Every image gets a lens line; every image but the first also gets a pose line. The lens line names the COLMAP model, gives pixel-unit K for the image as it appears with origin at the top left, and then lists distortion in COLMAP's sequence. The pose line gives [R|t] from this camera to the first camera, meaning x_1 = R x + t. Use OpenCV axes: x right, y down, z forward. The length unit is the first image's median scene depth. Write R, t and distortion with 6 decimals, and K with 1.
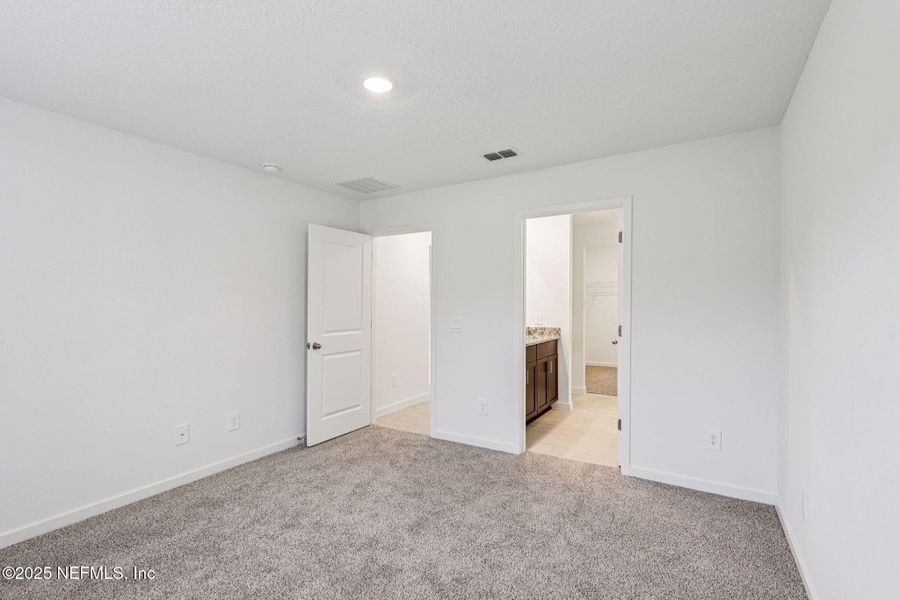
lens RADIAL K [[416.6, 0, 450.0], [0, 416.6, 300.0], [0, 0, 1]] dist [0.000783, -0.000173]
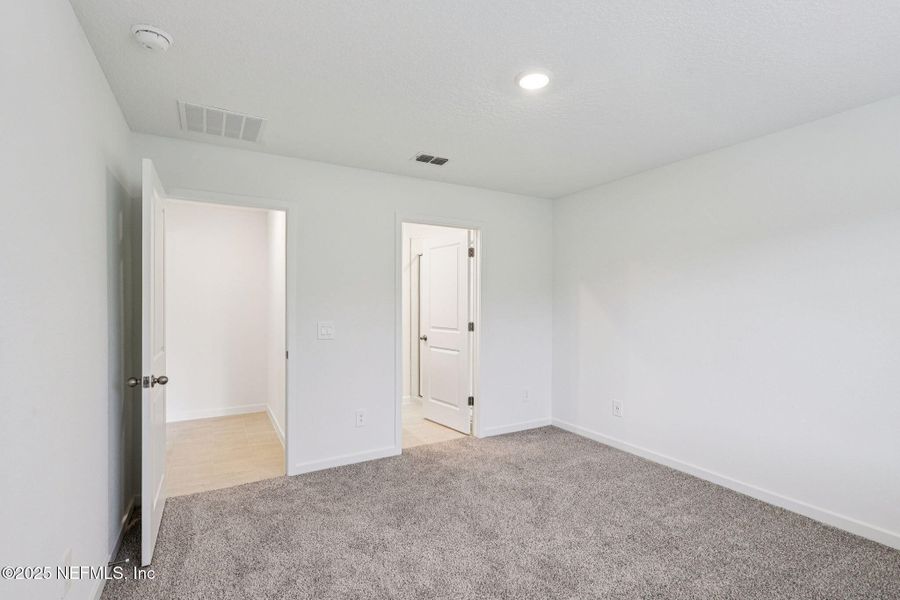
lens RADIAL K [[416.6, 0, 450.0], [0, 416.6, 300.0], [0, 0, 1]] dist [0.000783, -0.000173]
pose [[0.480192, 0.014928, 0.877037, -0.680261], [-0.001728, 0.999869, -0.016072, 0.014603], [-0.877162, 0.006202, 0.480155, 0.419900]]
